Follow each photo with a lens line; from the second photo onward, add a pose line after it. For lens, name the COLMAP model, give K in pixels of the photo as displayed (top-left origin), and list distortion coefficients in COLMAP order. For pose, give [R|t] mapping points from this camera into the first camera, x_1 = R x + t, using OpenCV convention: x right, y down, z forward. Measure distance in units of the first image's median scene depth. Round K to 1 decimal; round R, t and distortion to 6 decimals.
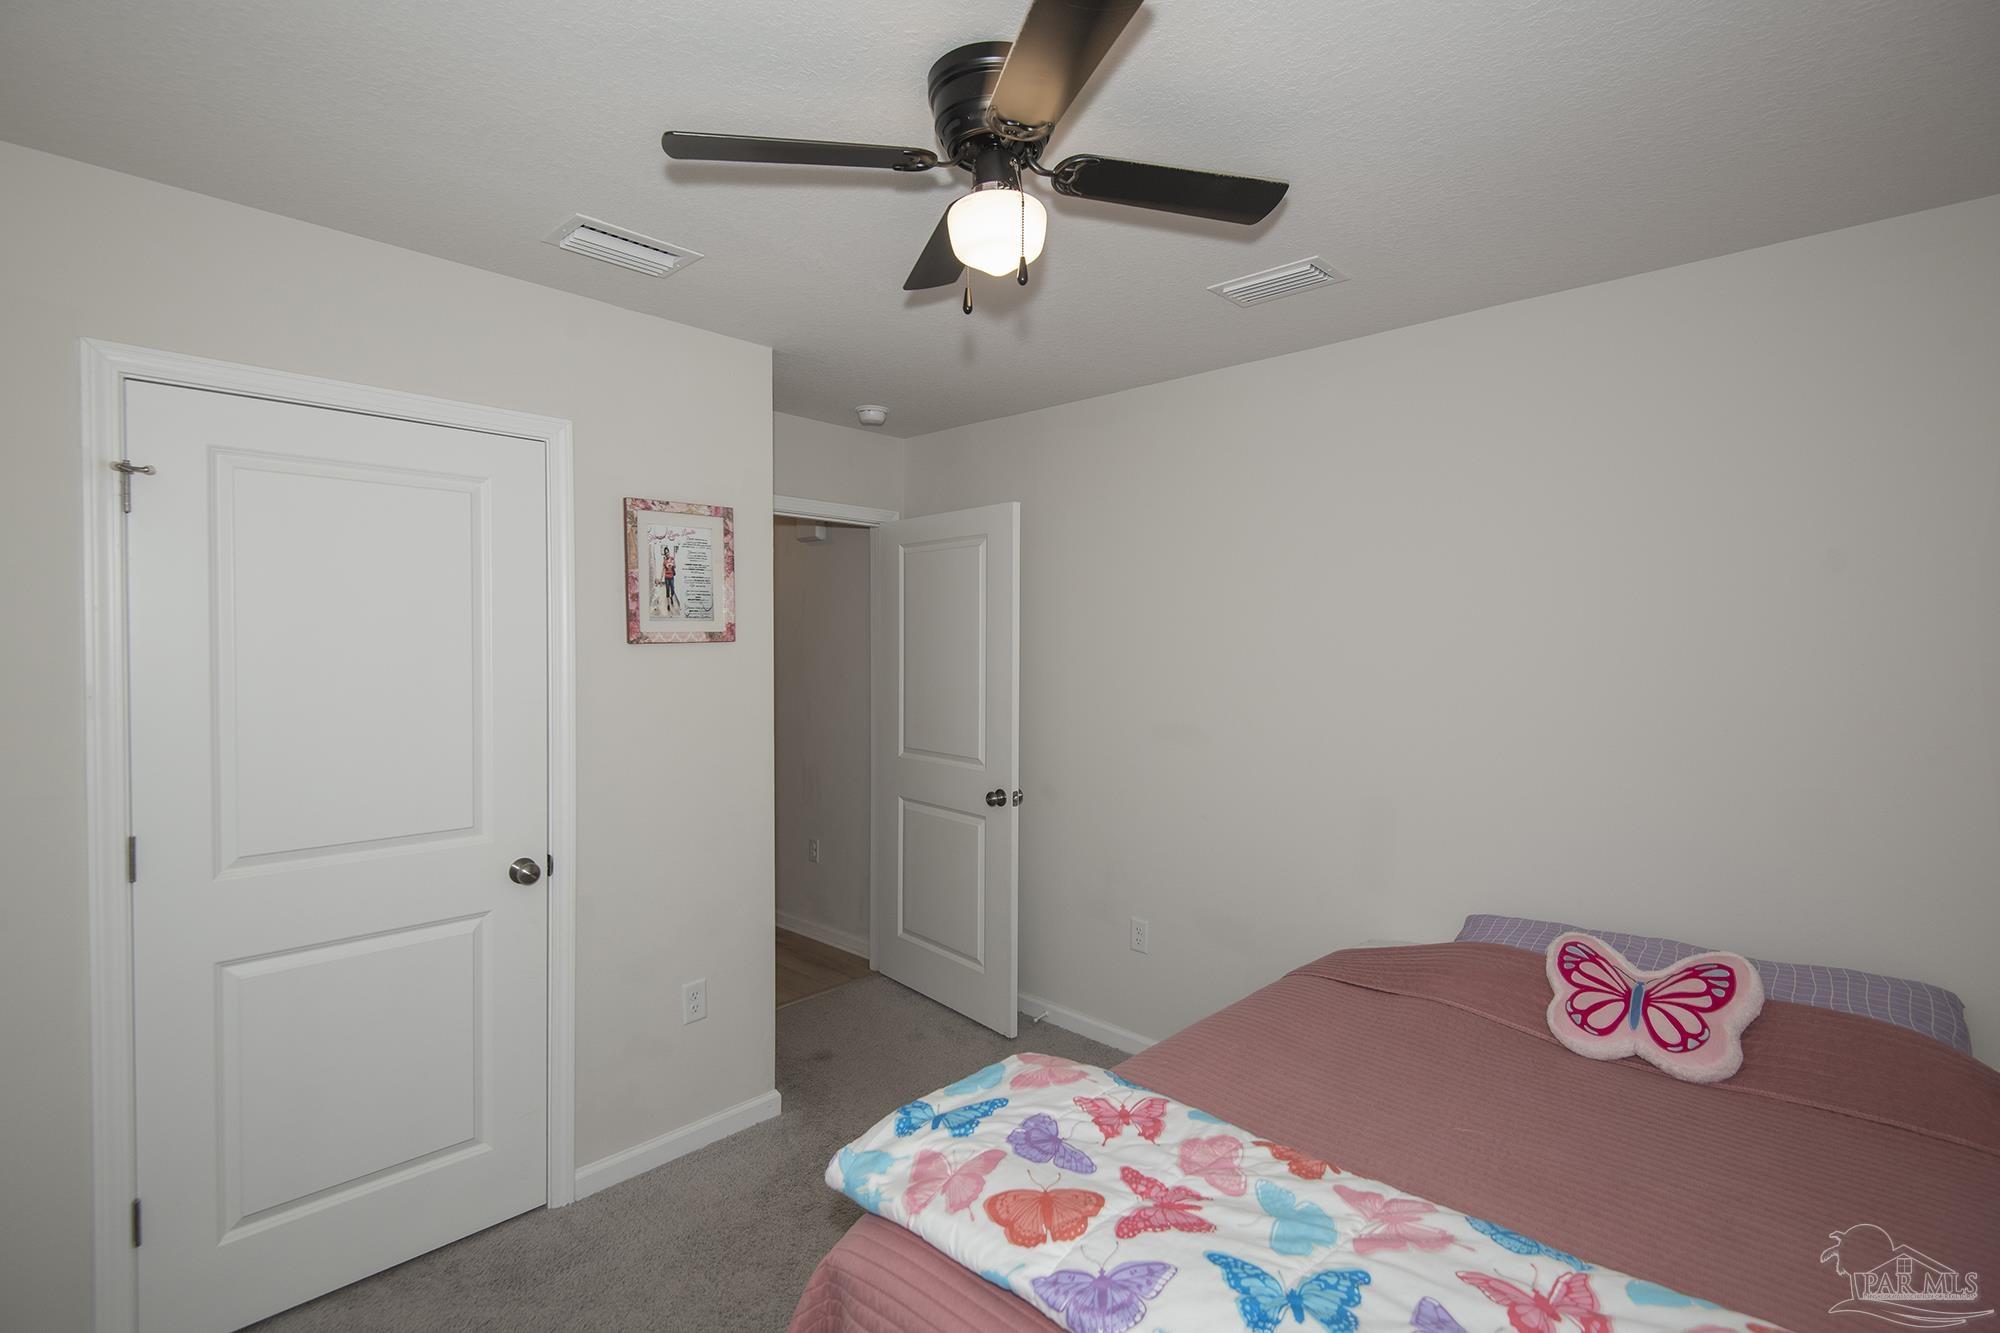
lens RADIAL K [[998.7, 0, 1008.6], [0, 998.7, 667.8], [0, 0, 1]] dist [0.000611, -0.000205]
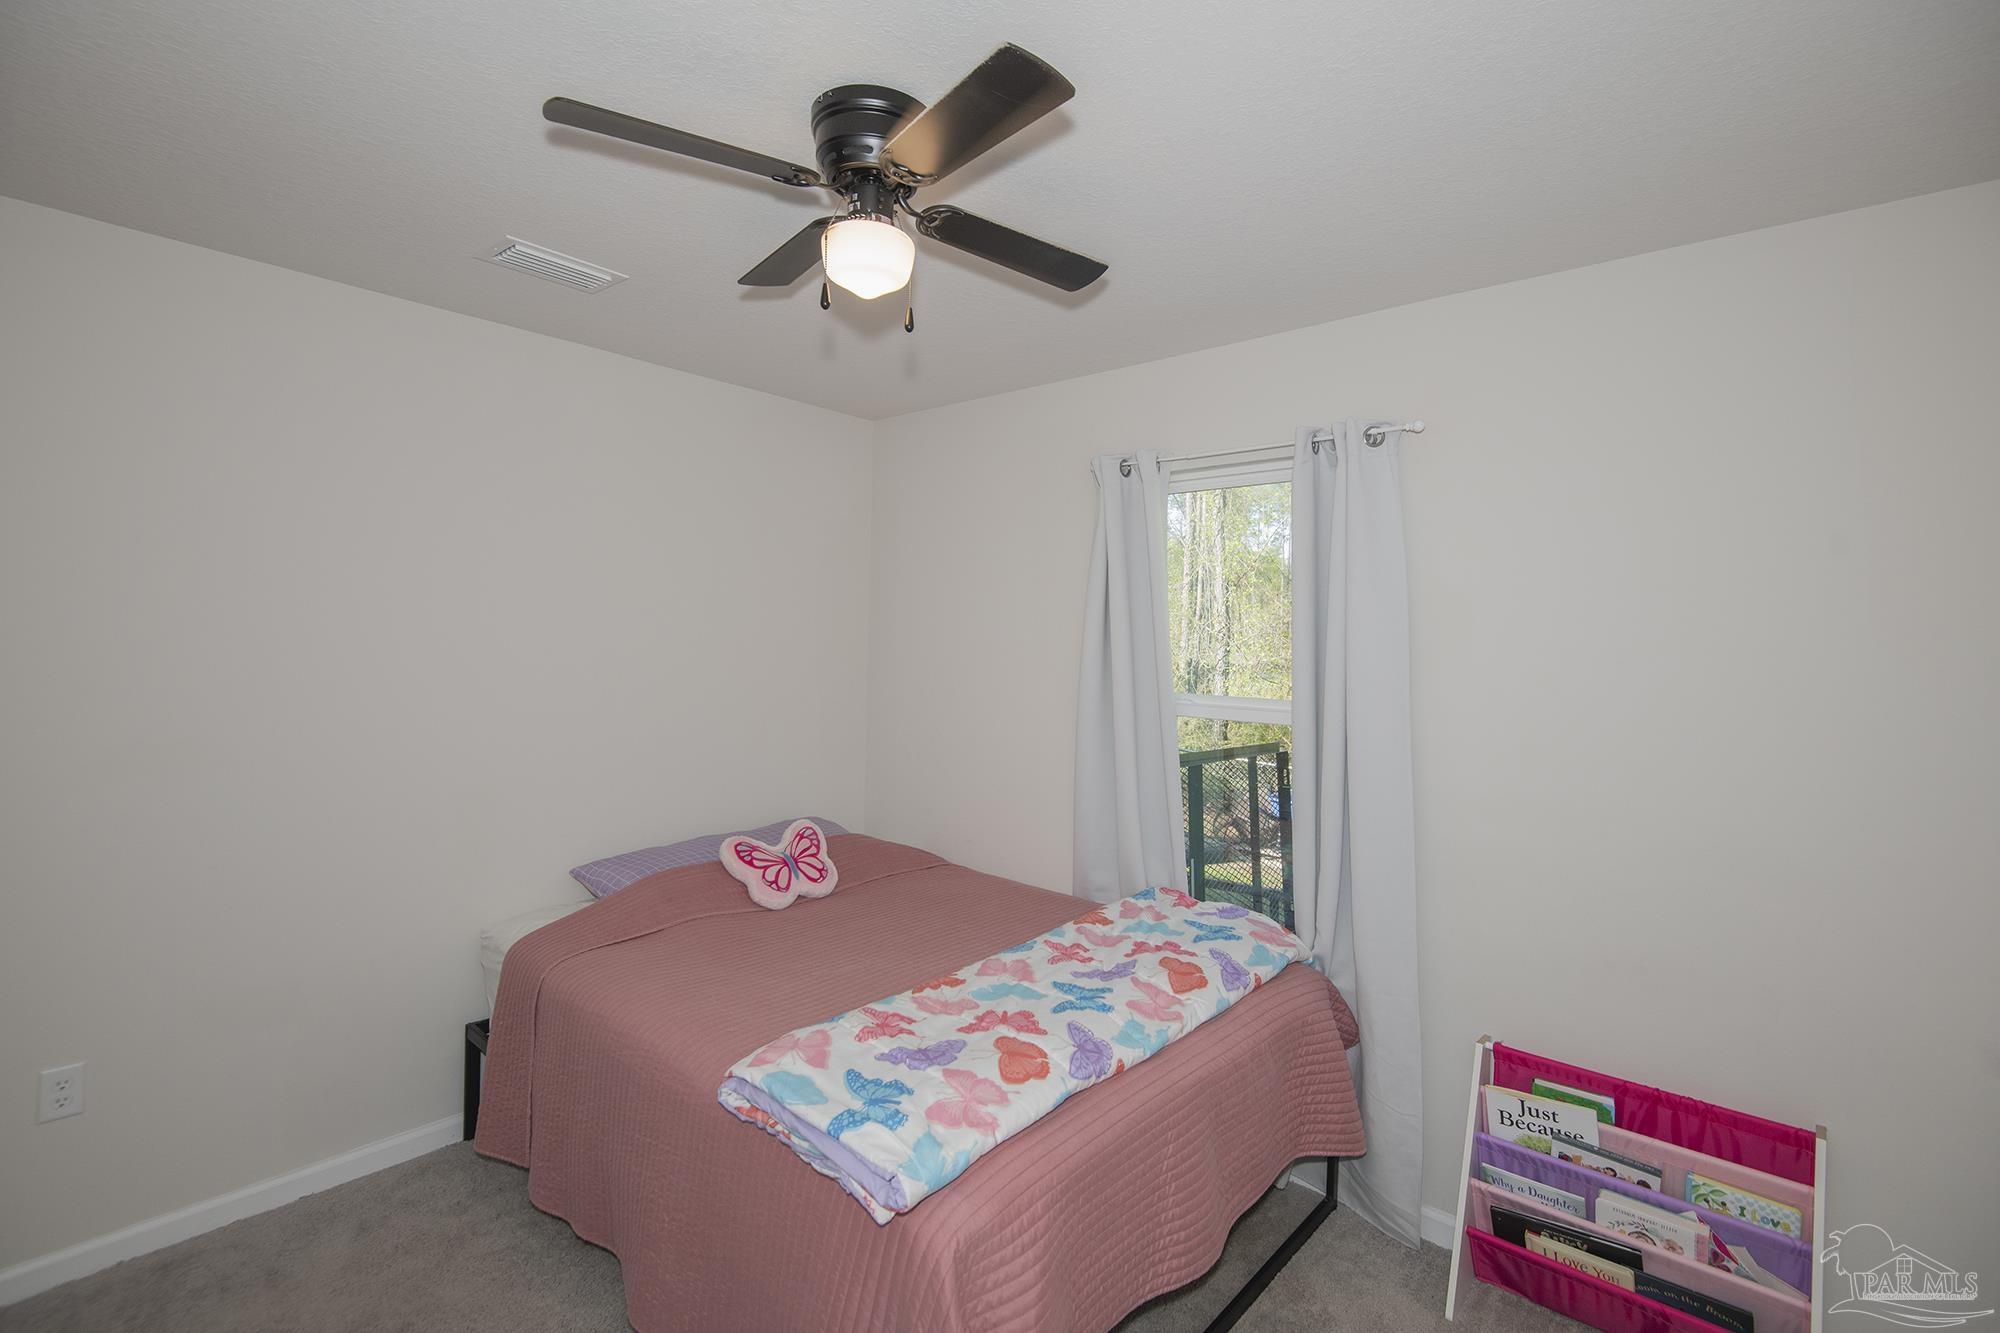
lens RADIAL K [[906.5, 0, 991.7], [0, 906.5, 656.7], [0, 0, 1]] dist [0.026056, -0.015602]
pose [[-0.042624, -0.035938, 0.998445, -1.125914], [0.014691, 0.999222, 0.036593, -0.061965], [-0.998983, 0.016228, -0.042062, 0.998963]]
